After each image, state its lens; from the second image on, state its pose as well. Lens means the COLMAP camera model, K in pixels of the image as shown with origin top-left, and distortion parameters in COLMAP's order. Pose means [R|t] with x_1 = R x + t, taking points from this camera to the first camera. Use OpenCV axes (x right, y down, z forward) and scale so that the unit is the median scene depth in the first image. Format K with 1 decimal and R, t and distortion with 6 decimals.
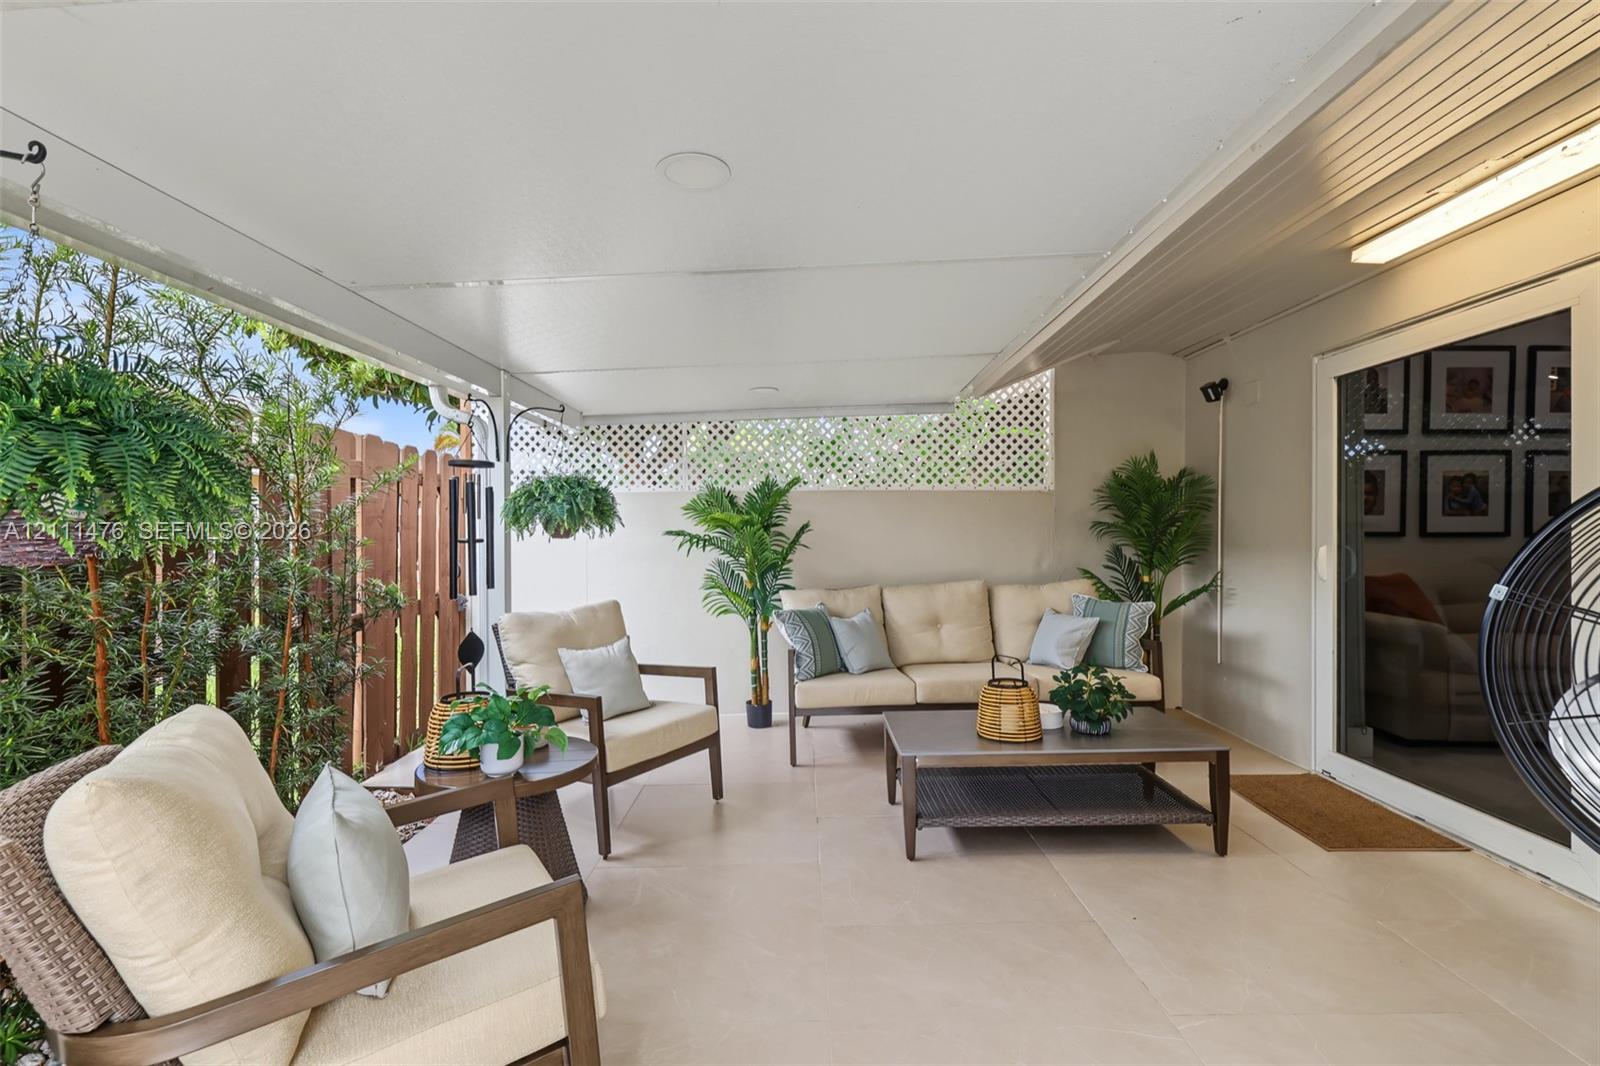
lens RADIAL K [[688.6, 0, 778.6], [0, 688.6, 519.9], [0, 0, 1]] dist [-0.001270, -0.000206]
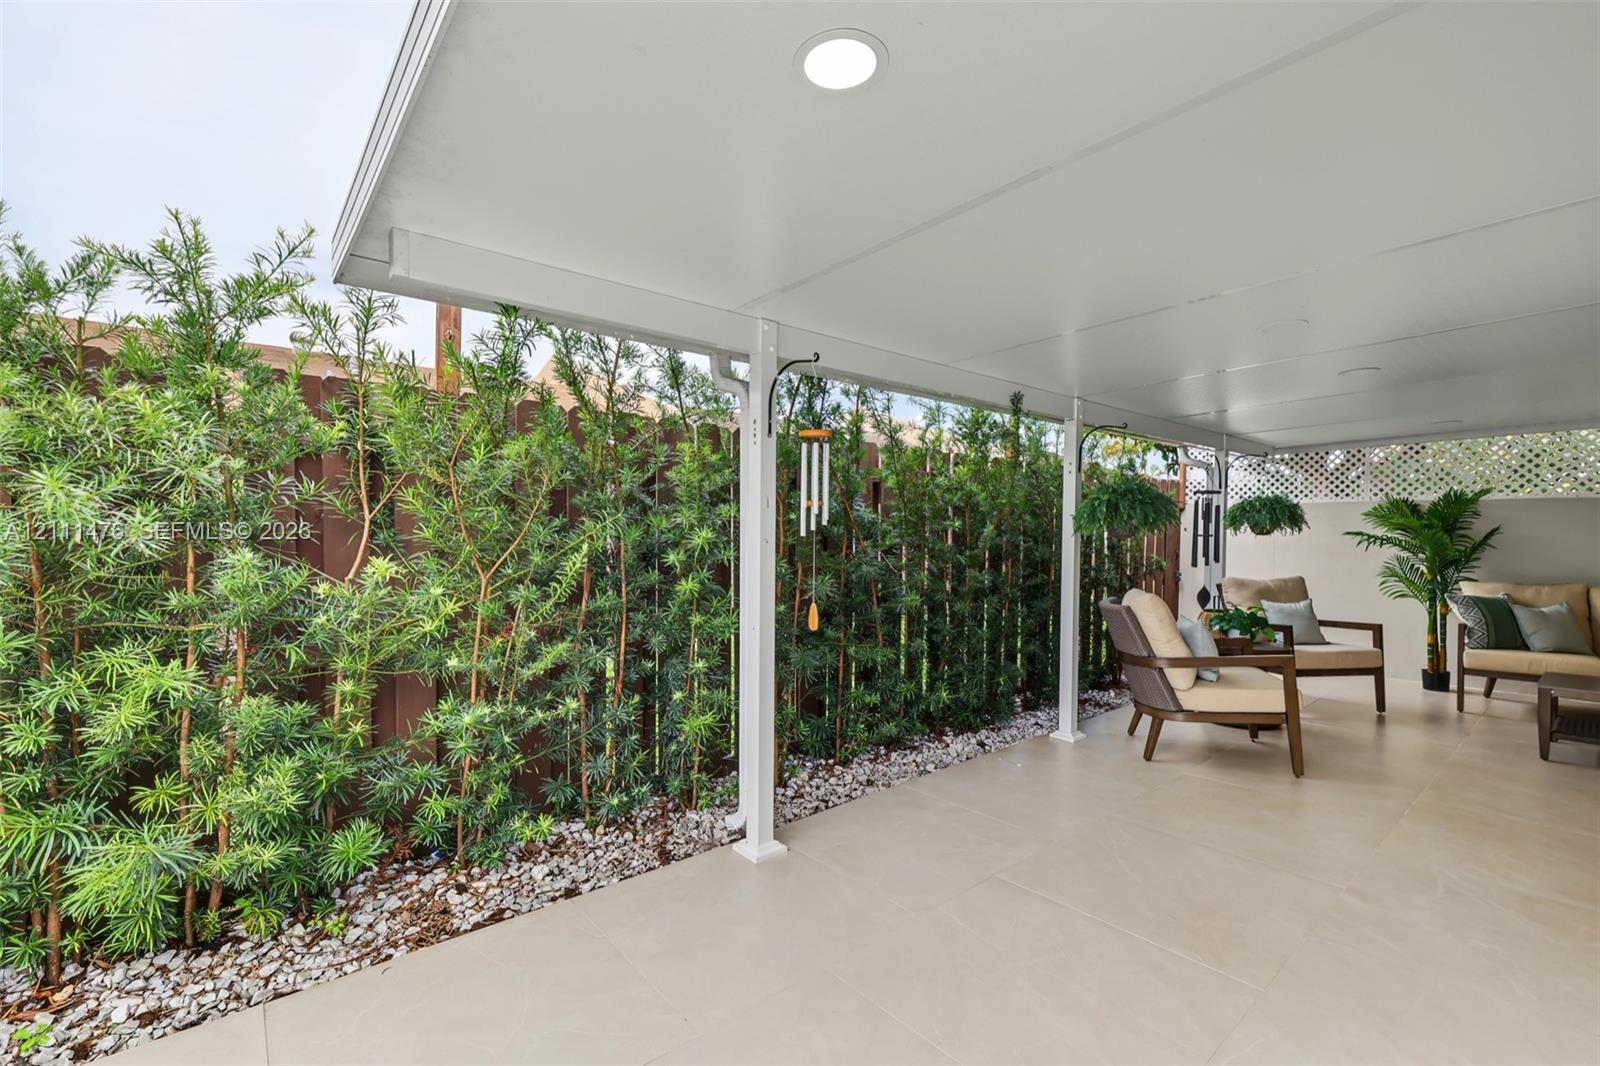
lens RADIAL K [[688.2, 0, 794.0], [0, 688.2, 545.2], [0, 0, 1]] dist [0.001218, 0.000216]
pose [[0.661778, 0.033493, -0.748952, 0.140690], [-0.002730, 0.999103, 0.042267, -0.012337], [0.749695, -0.025926, 0.661275, -0.745537]]
